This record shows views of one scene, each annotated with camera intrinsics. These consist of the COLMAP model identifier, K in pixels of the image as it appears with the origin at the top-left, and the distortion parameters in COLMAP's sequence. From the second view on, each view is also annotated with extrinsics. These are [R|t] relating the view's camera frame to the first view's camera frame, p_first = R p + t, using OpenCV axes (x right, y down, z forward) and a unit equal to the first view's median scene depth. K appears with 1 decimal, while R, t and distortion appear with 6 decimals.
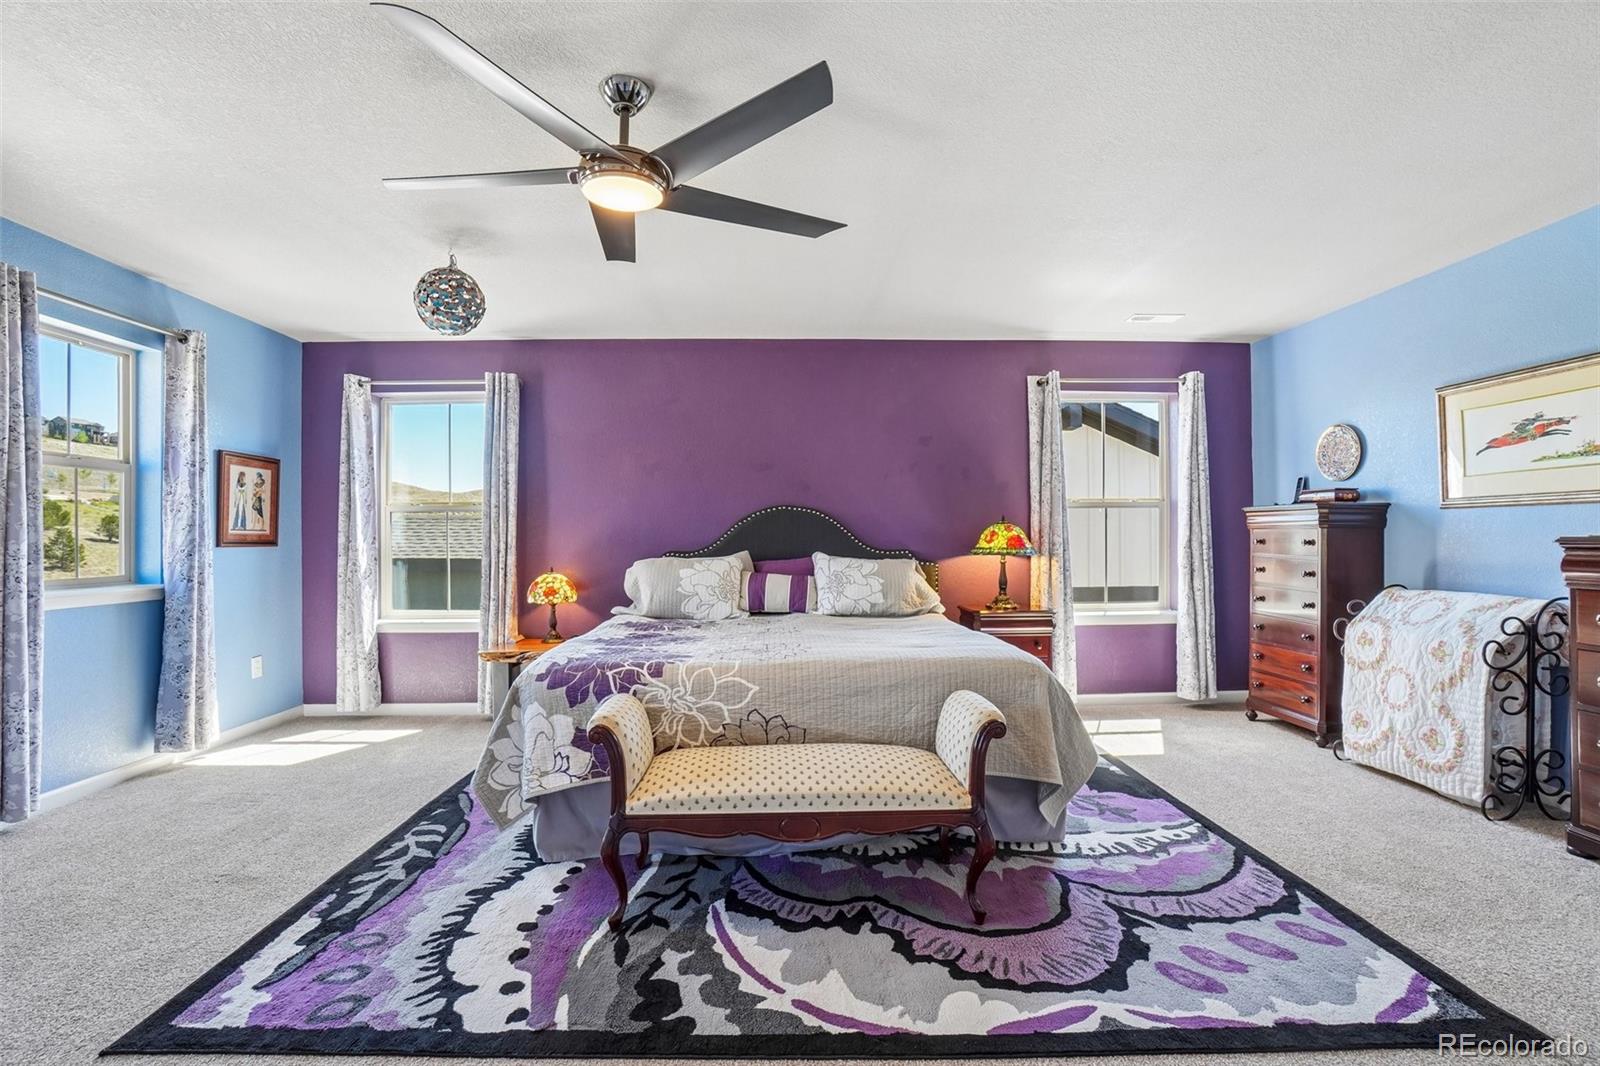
lens RADIAL K [[710.8, 0, 796.4], [0, 710.8, 537.8], [0, 0, 1]] dist [-0.048597, 0.011847]
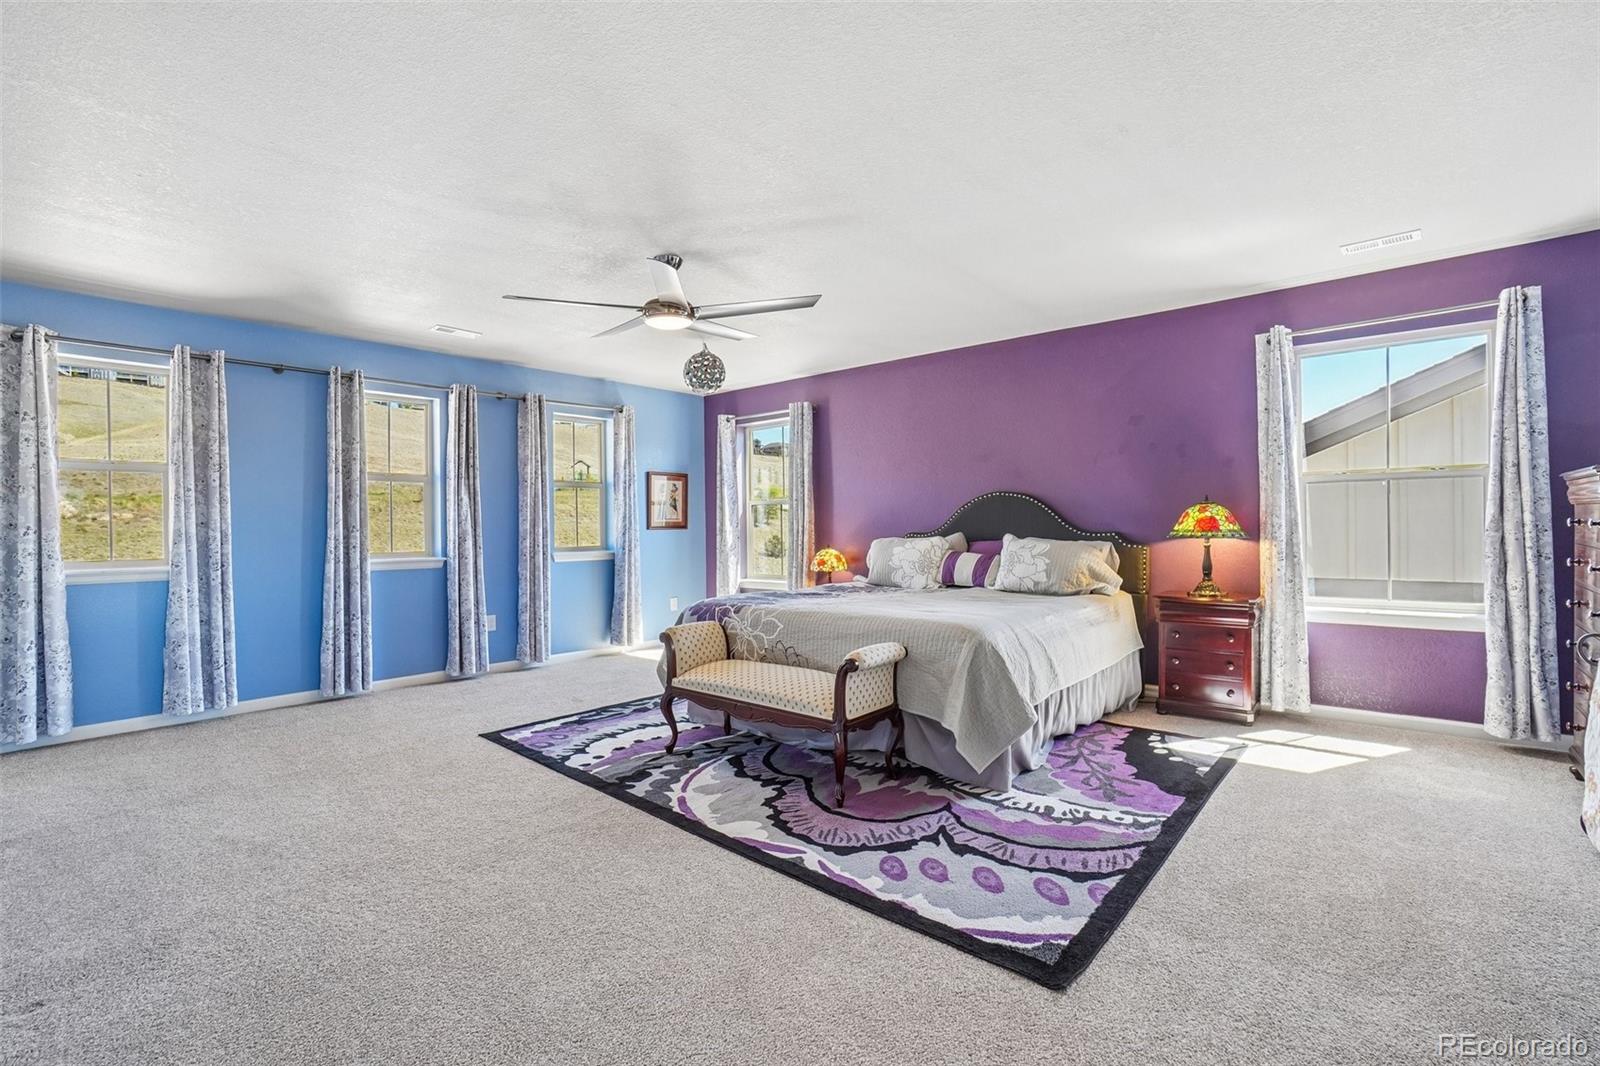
lens RADIAL K [[710.8, 0, 792.7], [0, 710.8, 523.6], [0, 0, 1]] dist [-0.048597, 0.011847]
pose [[0.735302, -0.005554, -0.677717, 0.869304], [0.008792, 0.999960, 0.001344, -0.000242], [0.677682, -0.006947, 0.735322, -0.048400]]
